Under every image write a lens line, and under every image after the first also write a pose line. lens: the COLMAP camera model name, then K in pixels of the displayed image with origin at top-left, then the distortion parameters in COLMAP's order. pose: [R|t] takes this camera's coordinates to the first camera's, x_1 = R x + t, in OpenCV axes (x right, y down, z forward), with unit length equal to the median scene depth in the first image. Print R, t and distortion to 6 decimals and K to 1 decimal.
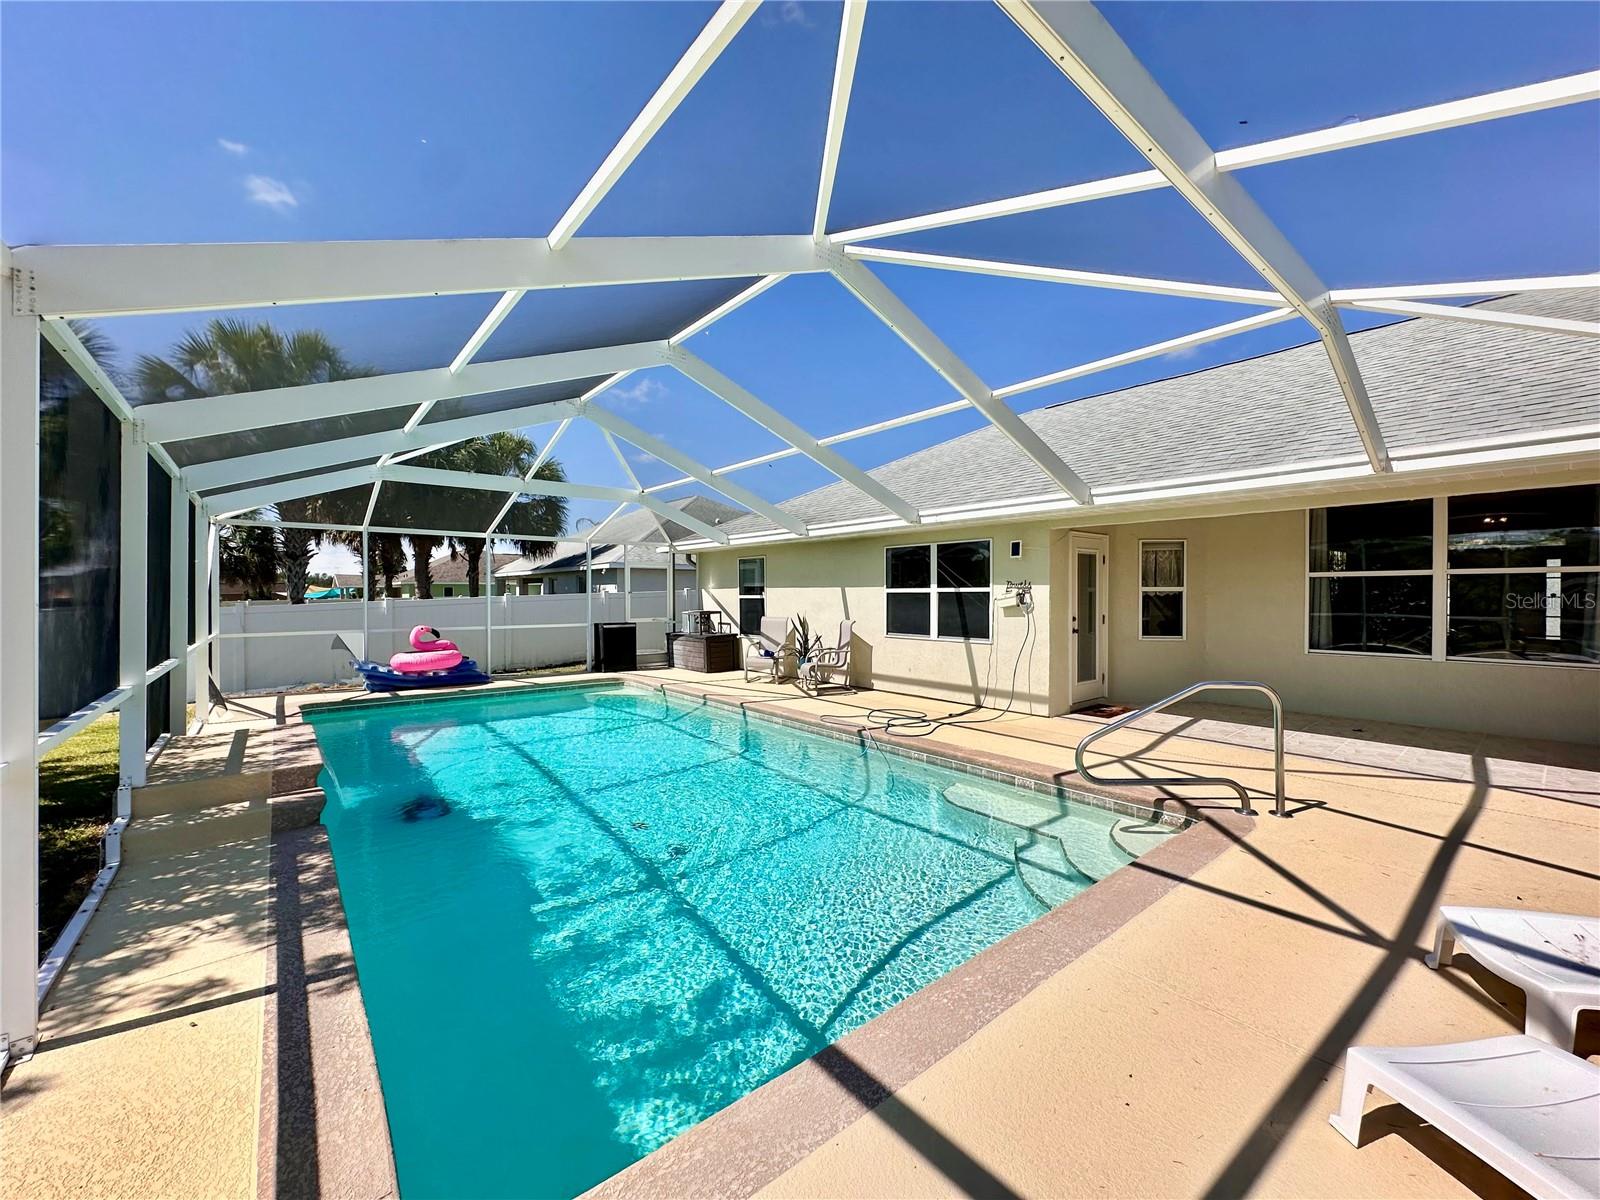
lens RADIAL K [[639.1, 0, 800.0], [0, 639.1, 600.0], [0, 0, 1]] dist [-0.009097, -0.000004]
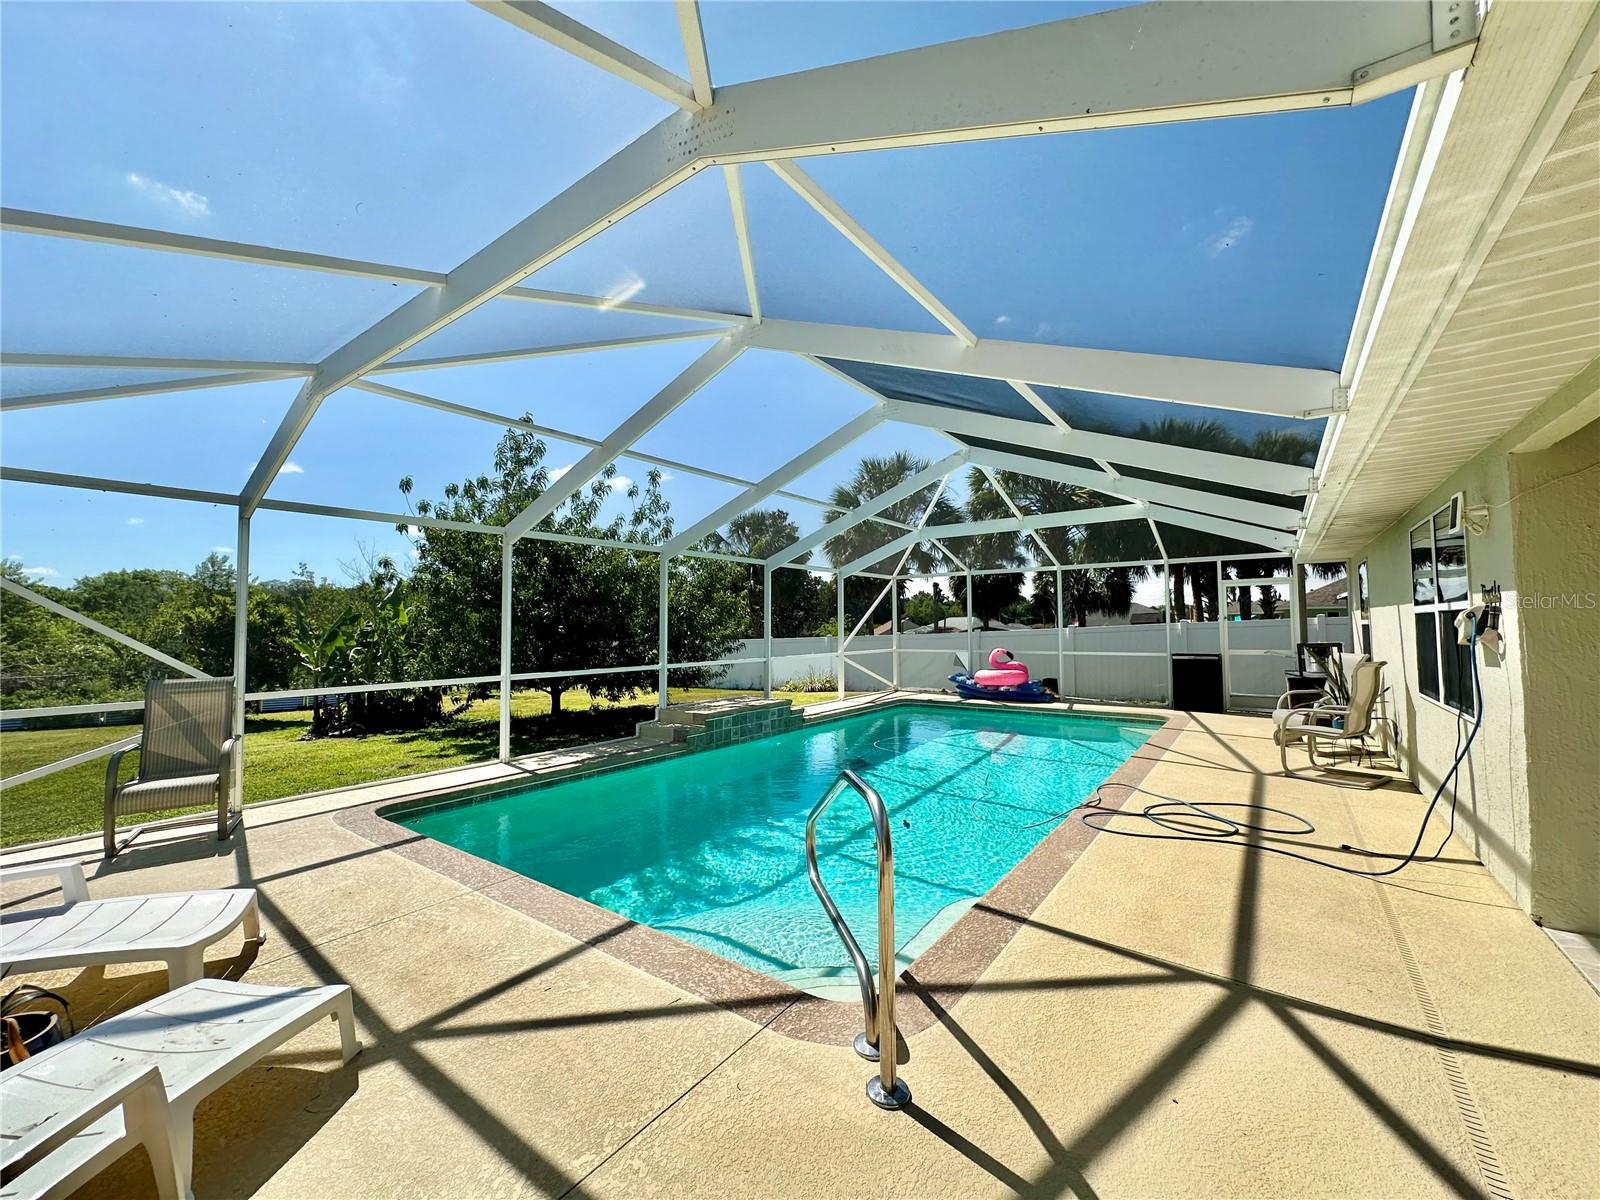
lens RADIAL K [[639.1, 0, 800.0], [0, 639.1, 600.0], [0, 0, 1]] dist [-0.009097, -0.000004]
pose [[0.243858, -0.040077, -0.968982, 0.472993], [-0.000489, 0.999141, -0.041447, -0.001038], [0.969811, 0.010581, 0.243629, 0.322336]]
